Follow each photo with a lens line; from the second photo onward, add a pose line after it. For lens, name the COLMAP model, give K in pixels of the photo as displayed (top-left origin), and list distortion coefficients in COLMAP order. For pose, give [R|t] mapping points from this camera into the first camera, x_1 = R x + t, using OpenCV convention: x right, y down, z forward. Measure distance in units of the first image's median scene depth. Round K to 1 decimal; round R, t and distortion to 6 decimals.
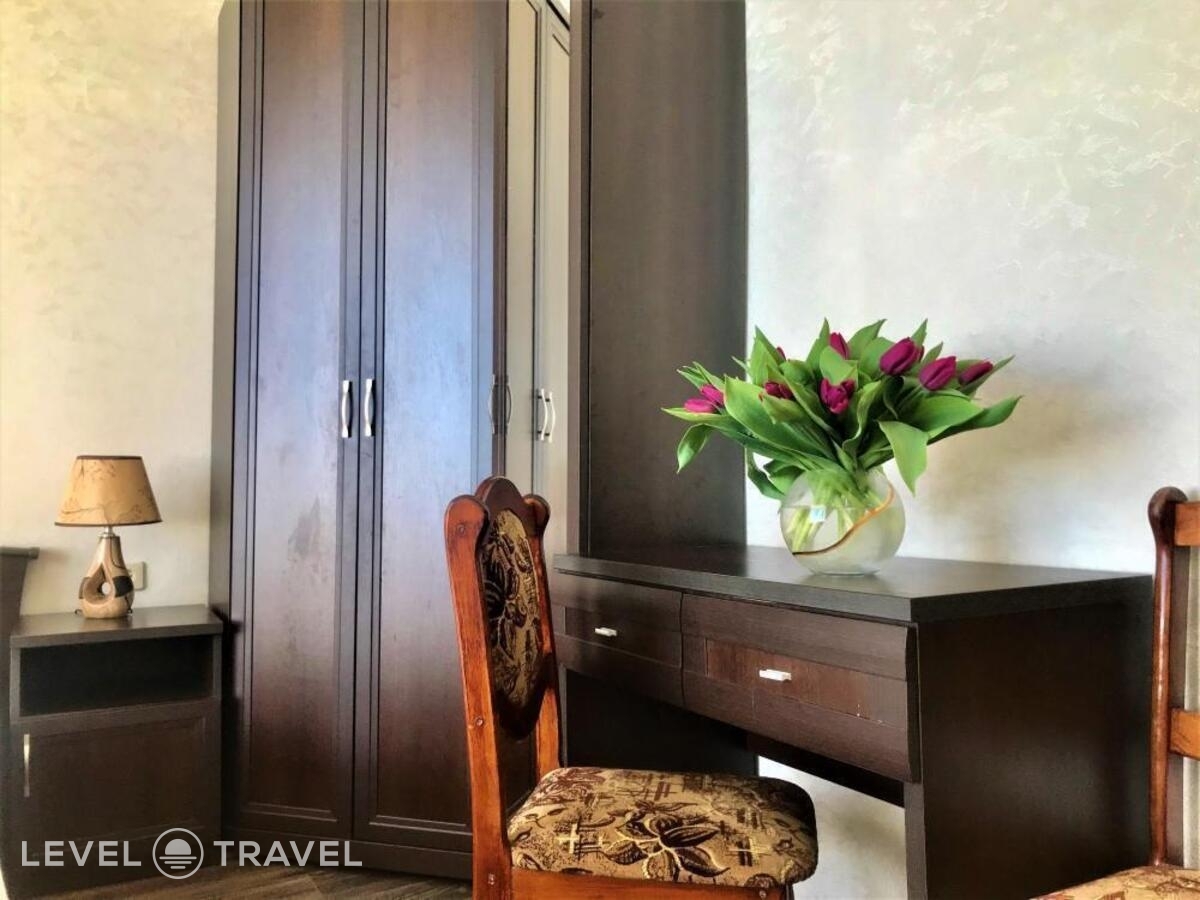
lens RADIAL K [[967.1, 0, 599.6], [0, 967.1, 449.7], [0, 0, 1]] dist [0.014220, -0.009849]
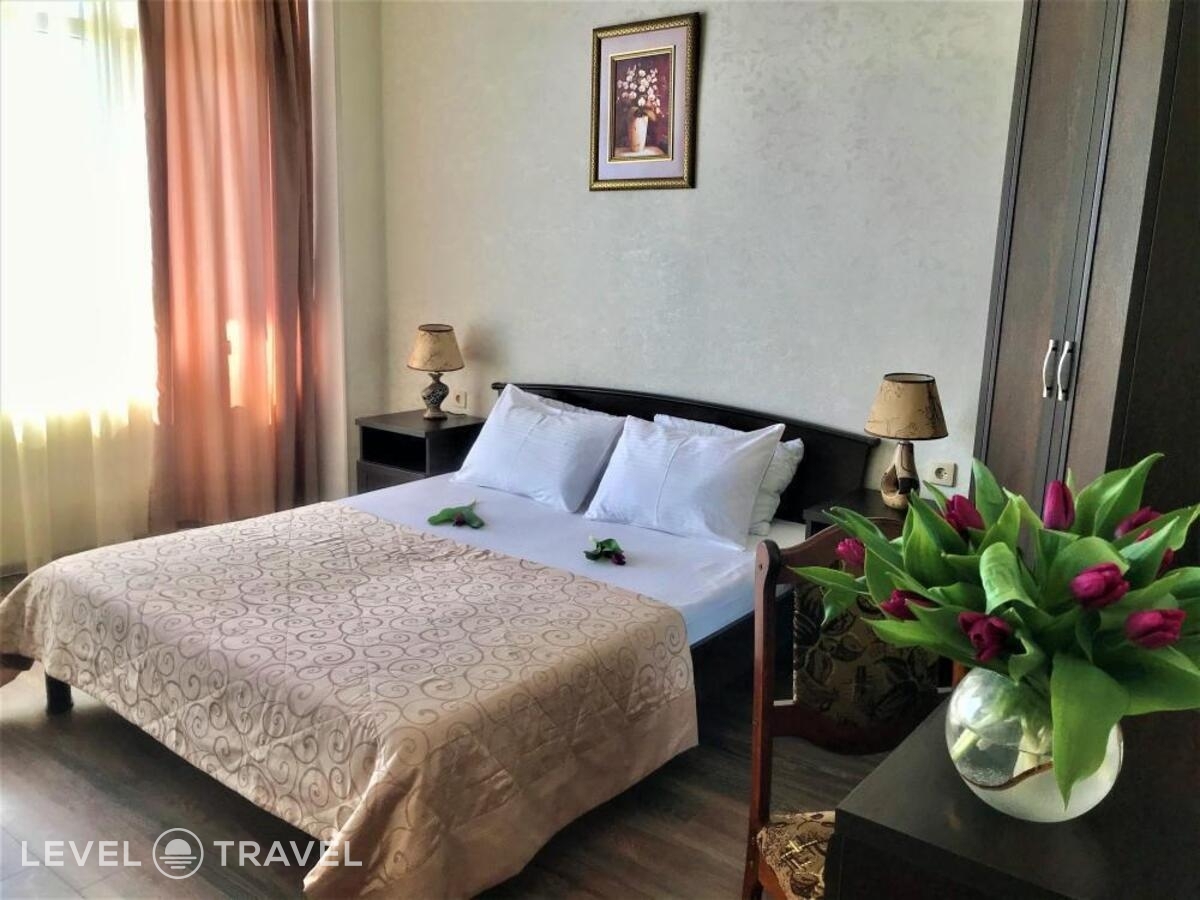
lens RADIAL K [[967.1, 0, 595.9], [0, 967.1, 436.3], [0, 0, 1]] dist [0.014220, -0.009849]
pose [[0.390164, 0.184923, -0.901984, 0.789601], [0.010982, 0.978620, 0.205385, -0.312158], [0.920680, -0.090040, 0.379791, 0.347115]]
